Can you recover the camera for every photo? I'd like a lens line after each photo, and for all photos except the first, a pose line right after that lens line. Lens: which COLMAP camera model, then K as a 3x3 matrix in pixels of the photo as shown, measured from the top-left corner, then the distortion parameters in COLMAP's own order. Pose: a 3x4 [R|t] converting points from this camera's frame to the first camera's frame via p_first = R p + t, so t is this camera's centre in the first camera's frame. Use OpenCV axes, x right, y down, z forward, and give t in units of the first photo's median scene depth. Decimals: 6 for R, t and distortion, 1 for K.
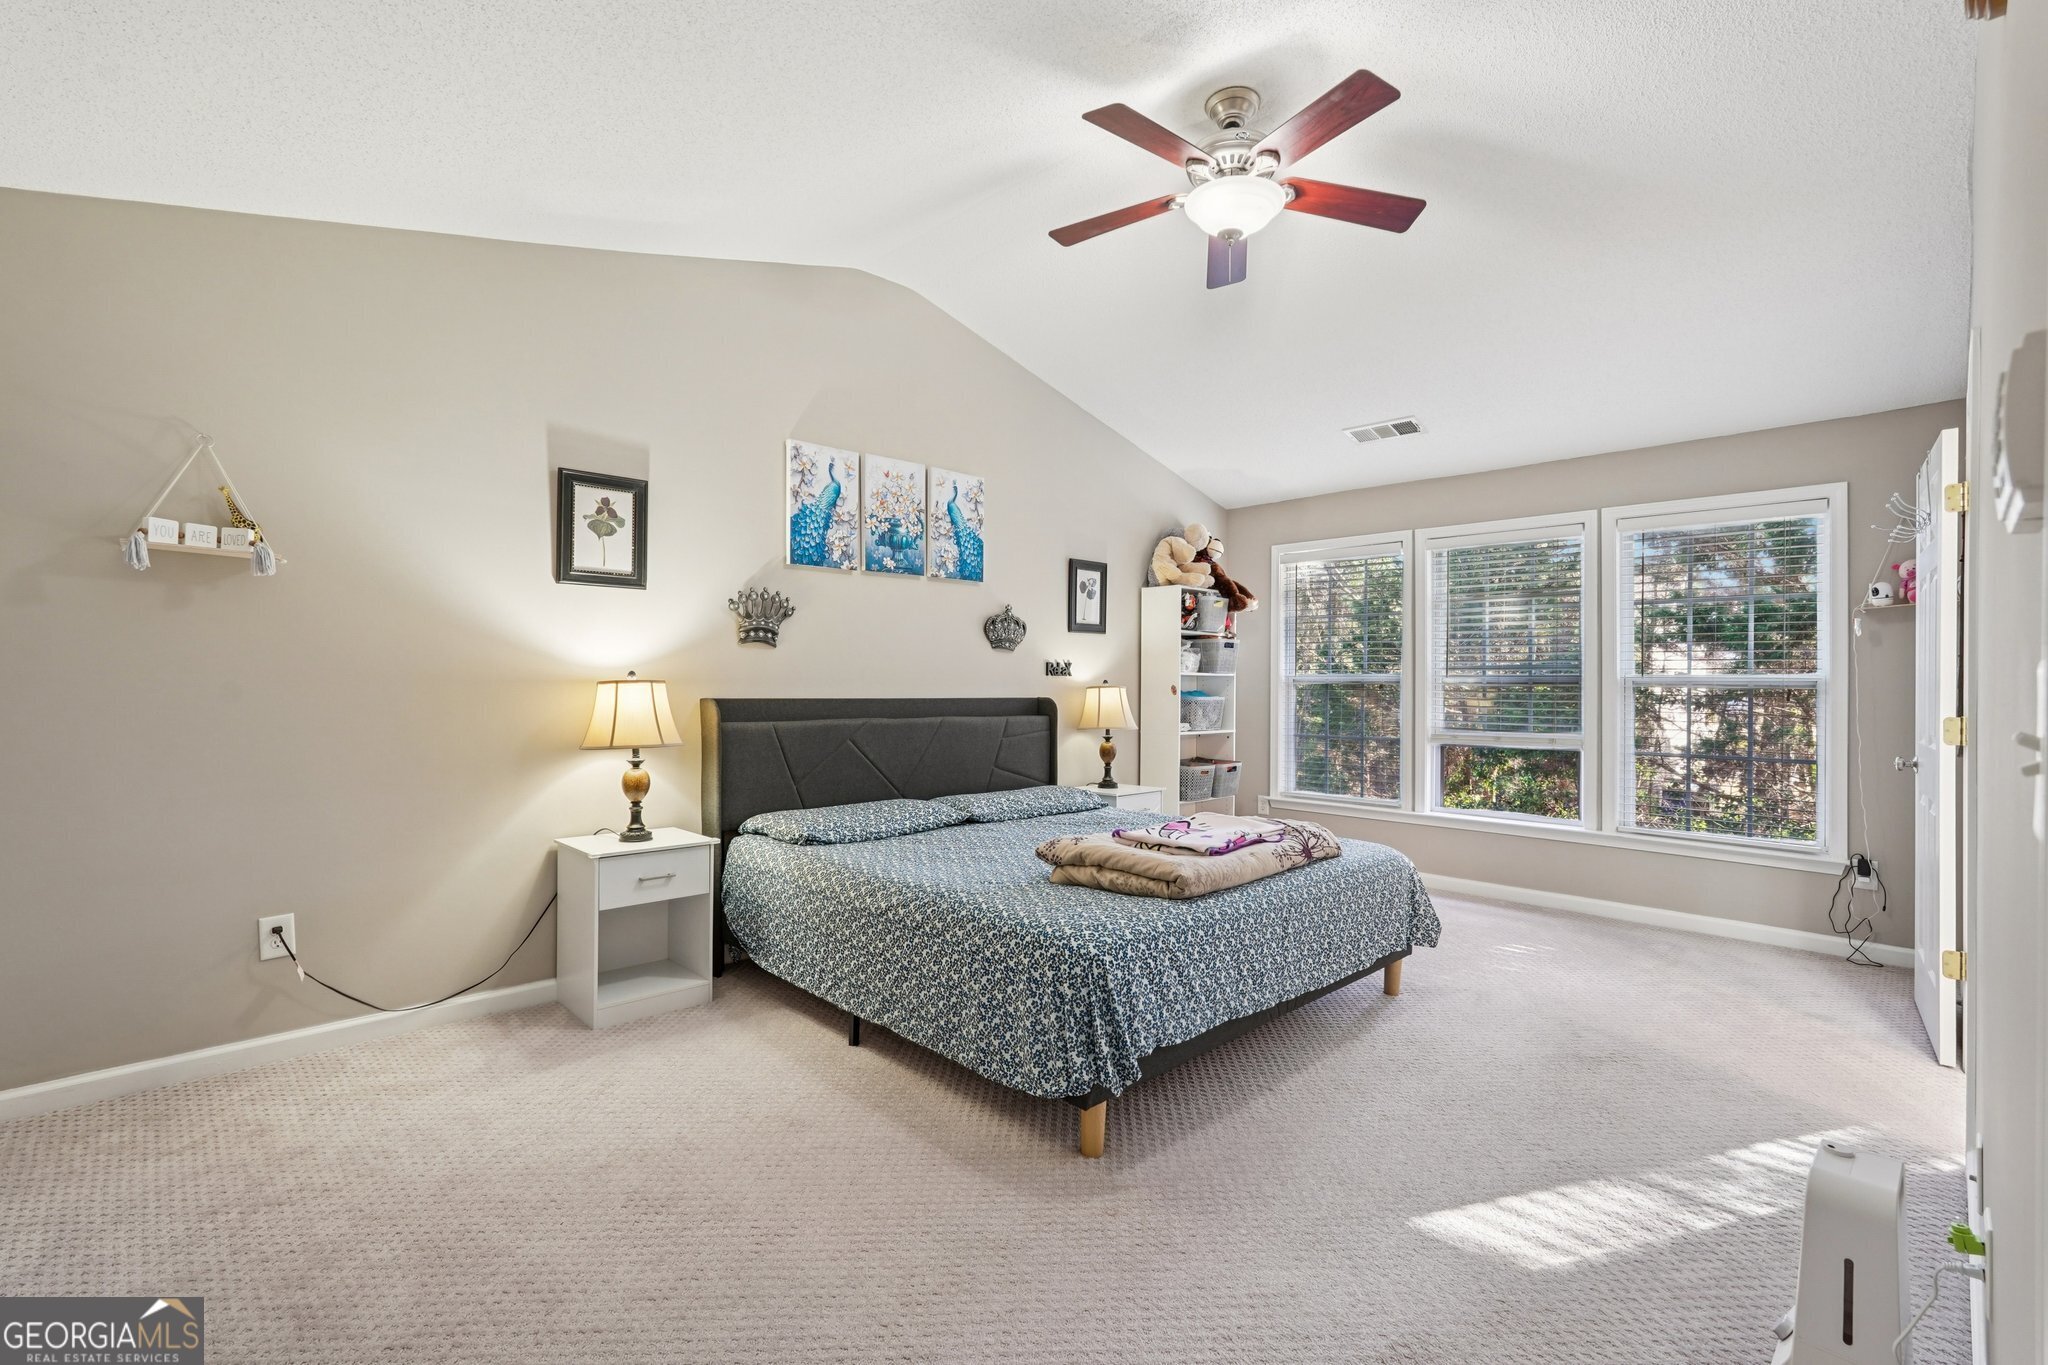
lens RADIAL K [[855.9, 0, 1024.0], [0, 855.9, 682.5], [0, 0, 1]] dist [-0.000706, -0.000003]
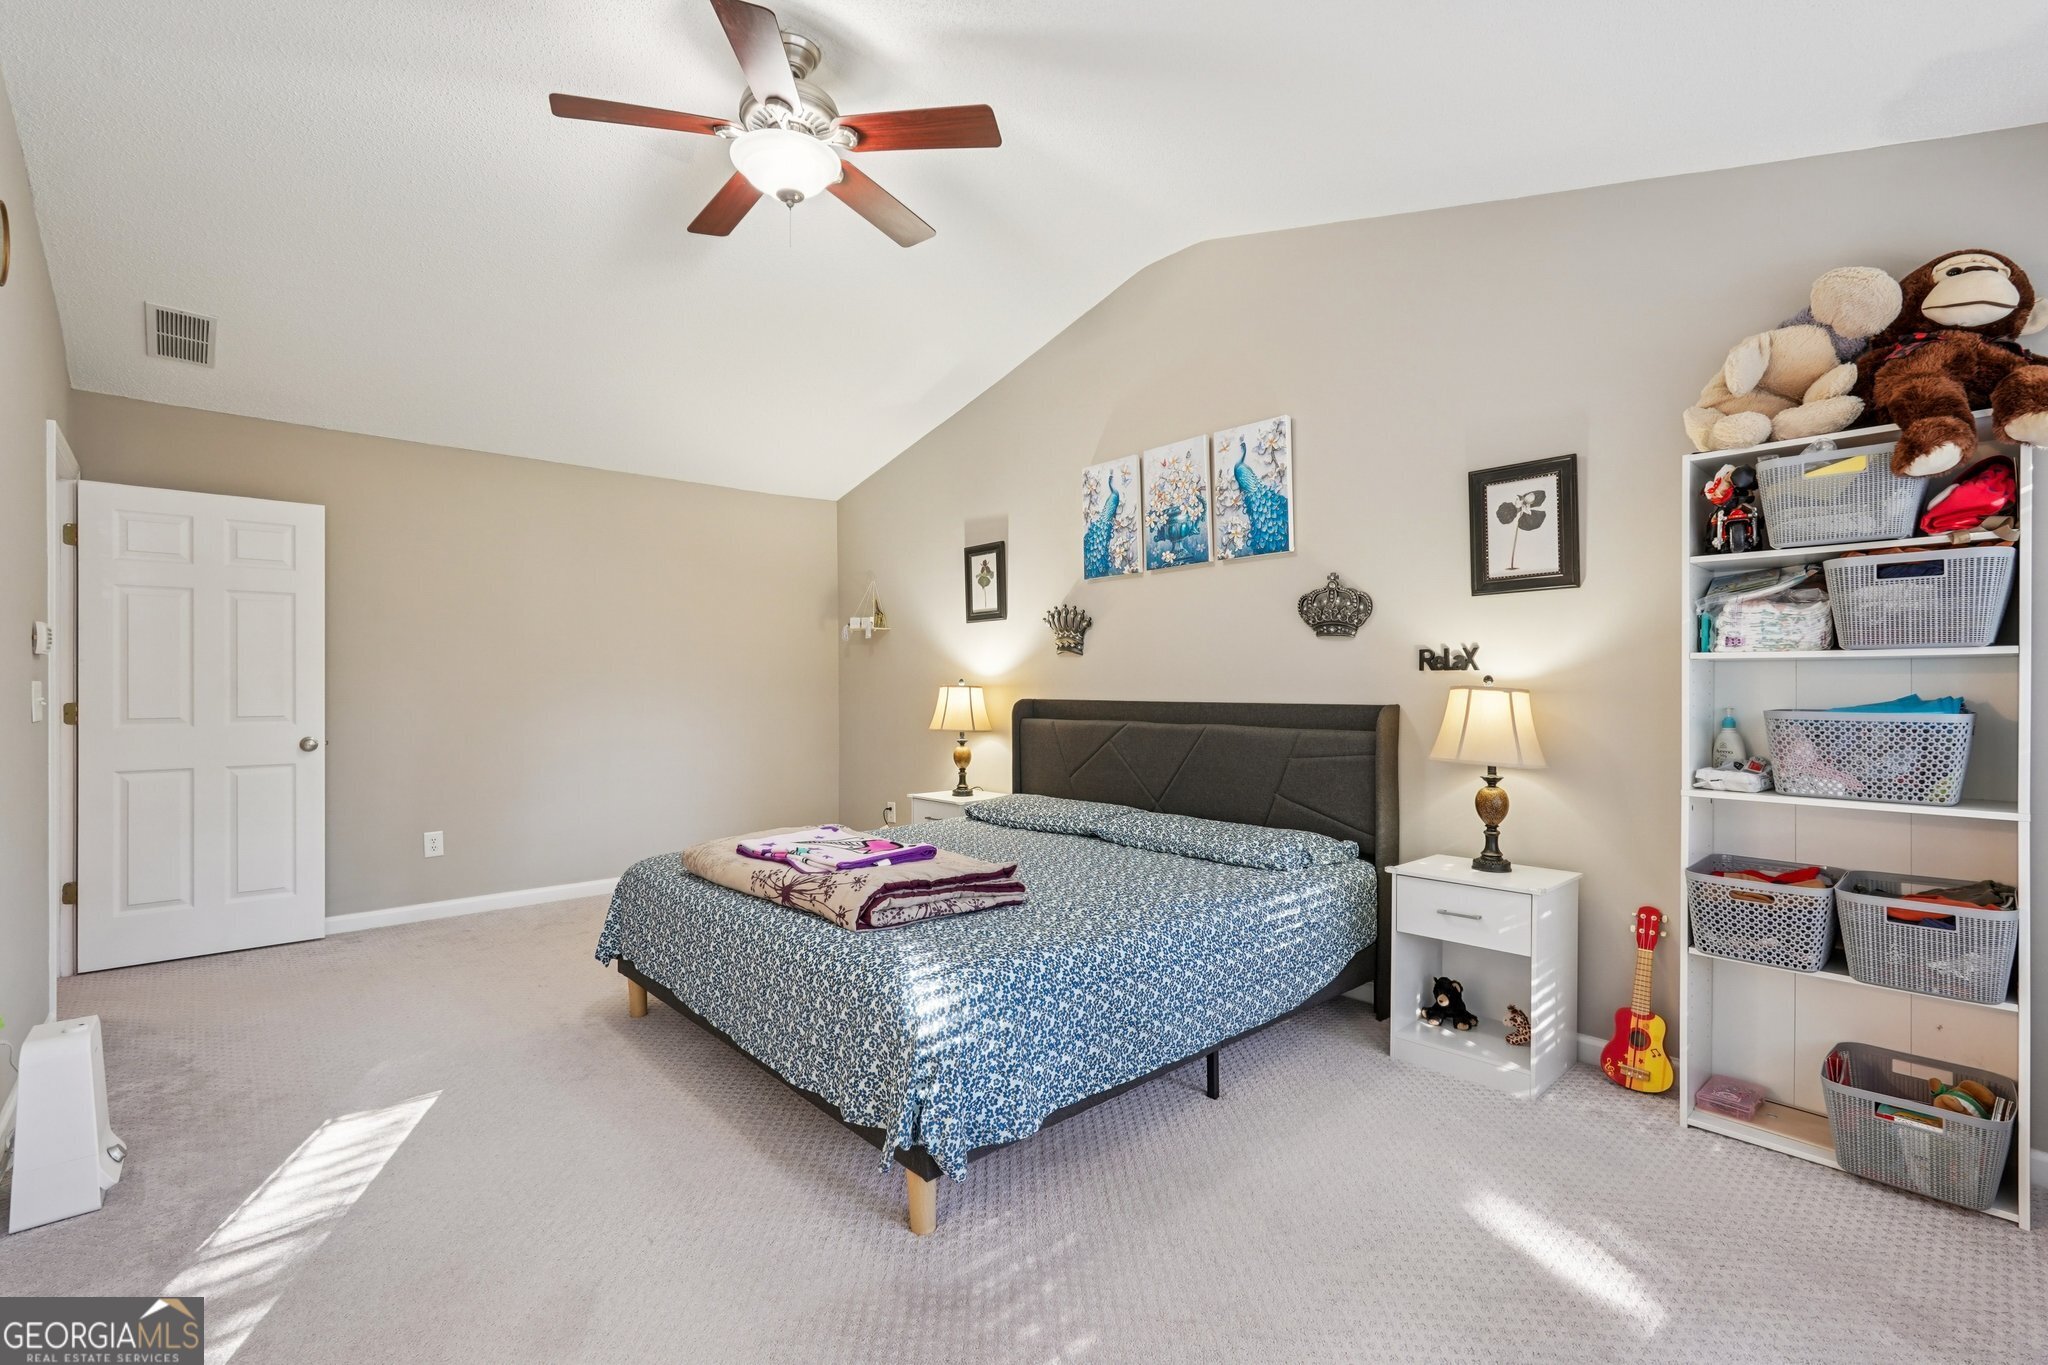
lens RADIAL K [[916.0, 0, 1011.4], [0, 916.0, 694.2], [0, 0, 1]] dist [0.001477, 0.000254]
pose [[-0.008643, -0.008532, -0.999926, 0.831299], [-0.005079, 0.999951, -0.008488, 0.019307], [0.999950, 0.005005, -0.008686, 0.827264]]
